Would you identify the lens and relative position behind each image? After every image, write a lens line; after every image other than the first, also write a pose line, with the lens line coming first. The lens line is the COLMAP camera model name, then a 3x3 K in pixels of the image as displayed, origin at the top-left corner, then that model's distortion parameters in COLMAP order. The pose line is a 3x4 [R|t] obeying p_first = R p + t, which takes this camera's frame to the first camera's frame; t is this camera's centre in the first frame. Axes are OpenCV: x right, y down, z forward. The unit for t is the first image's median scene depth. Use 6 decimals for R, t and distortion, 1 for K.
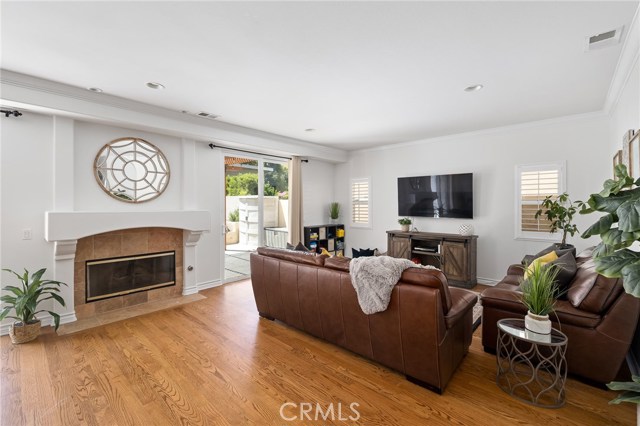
lens RADIAL K [[276.5, 0, 318.5], [0, 276.5, 205.9], [0, 0, 1]] dist [-0.002054, 0.000148]
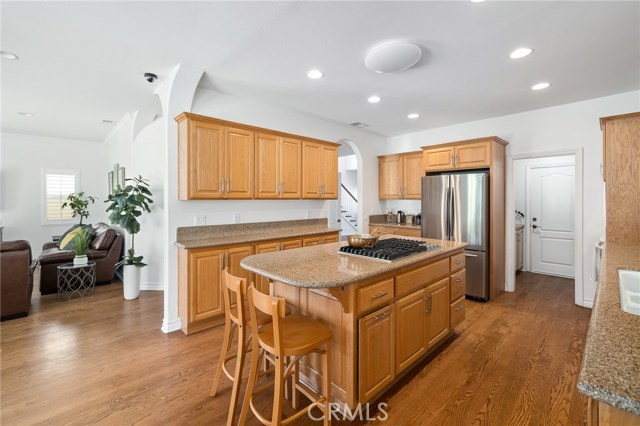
lens RADIAL K [[276.5, 0, 317.6], [0, 276.5, 200.1], [0, 0, 1]] dist [-0.002054, 0.000148]
pose [[0.071706, -0.002423, 0.997423, -0.538985], [0.005374, 0.999983, 0.002043, 0.005959], [-0.997411, 0.005214, 0.071718, -0.421452]]
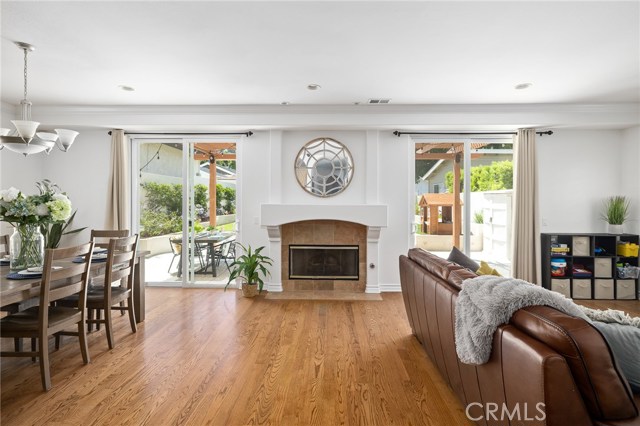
lens RADIAL K [[325.0, 0, 320.0], [0, 325.0, 204.3], [0, 0, 1]] dist [-0.005978, 0.000652]
pose [[0.650879, 0.005363, -0.759163, 0.294701], [-0.008489, 0.999964, -0.000214, 0.017523], [0.759134, 0.006584, 0.650901, 0.147589]]
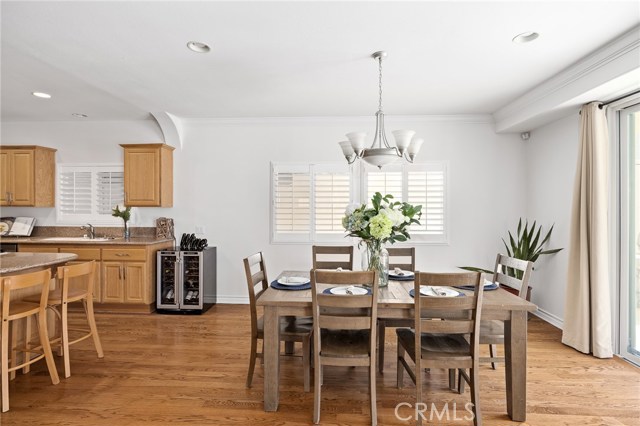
lens RADIAL K [[325.0, 0, 322.8], [0, 325.0, 207.8], [0, 0, 1]] dist [-0.005978, 0.000652]
pose [[-0.773748, -0.004218, -0.633479, -0.133663], [-0.008578, 0.999956, 0.003819, -0.000671], [0.633435, 0.008389, -0.773750, 0.573287]]
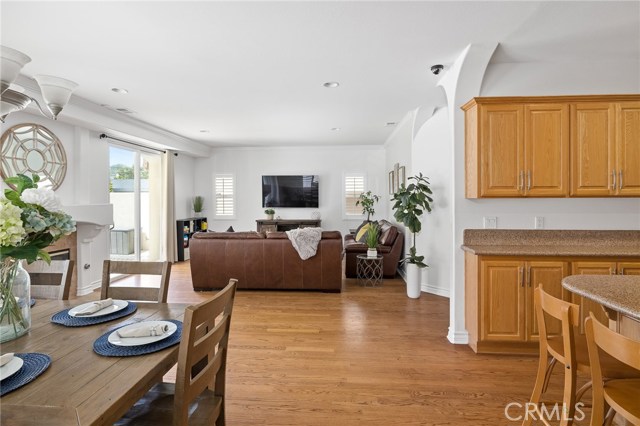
lens RADIAL K [[325.0, 0, 320.7], [0, 325.0, 200.1], [0, 0, 1]] dist [-0.005978, 0.000652]
pose [[0.782374, -0.007158, 0.622768, -0.578827], [0.007486, 0.999970, 0.002089, 0.005056], [-0.622764, 0.003028, 0.782404, -0.384953]]
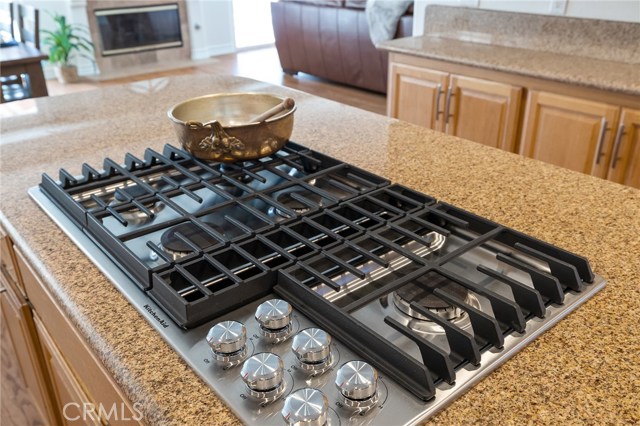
lens RADIAL K [[570.5, 0, 316.3], [0, 570.5, 218.1], [0, 0, 1]] dist [-0.006984, 0.001796]
pose [[0.989933, 0.052147, -0.131581, 0.153200], [0.010047, 0.901421, 0.432826, 0.010175], [0.141181, -0.429791, 0.891823, -0.779608]]
